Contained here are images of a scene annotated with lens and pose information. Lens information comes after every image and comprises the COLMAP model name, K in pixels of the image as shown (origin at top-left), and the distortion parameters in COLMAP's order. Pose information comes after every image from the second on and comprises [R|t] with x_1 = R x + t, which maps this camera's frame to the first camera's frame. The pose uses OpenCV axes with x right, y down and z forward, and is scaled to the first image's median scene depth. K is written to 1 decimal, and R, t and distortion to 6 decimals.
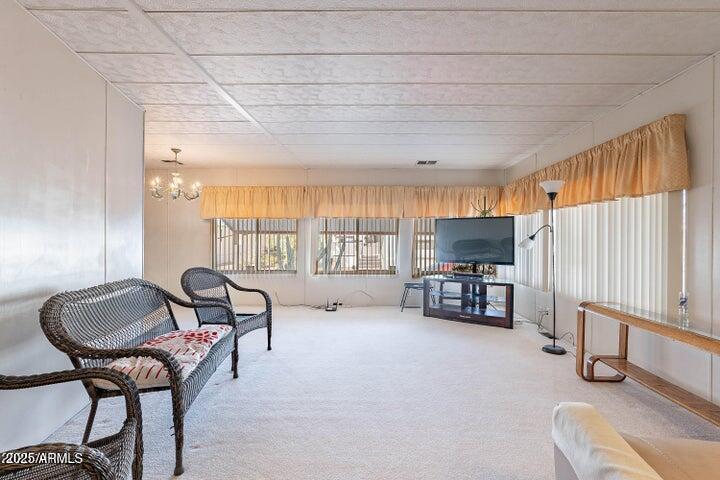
lens RADIAL K [[329.7, 0, 373.0], [0, 329.7, 238.2], [0, 0, 1]] dist [0.001555, 0.001174]
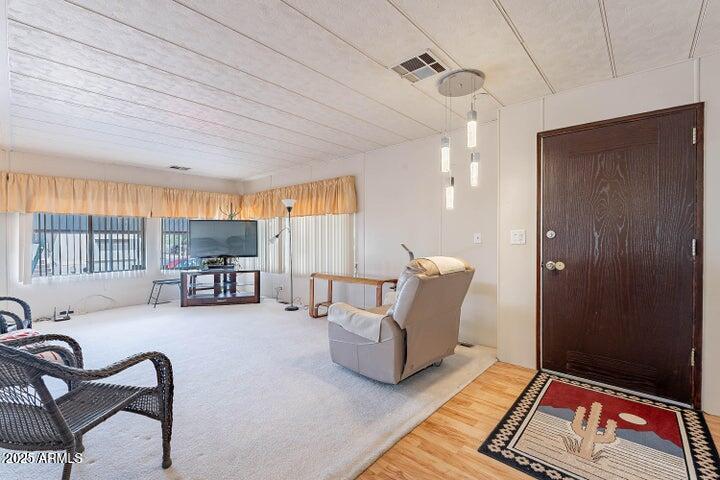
lens RADIAL K [[318.5, 0, 359.3], [0, 318.5, 239.3], [0, 0, 1]] dist [-0.006052, -0.000049]
pose [[0.671766, -0.007782, 0.740723, -0.250384], [0.002208, 0.999961, 0.008503, 0.000070], [-0.740760, -0.004077, 0.671757, -0.175160]]
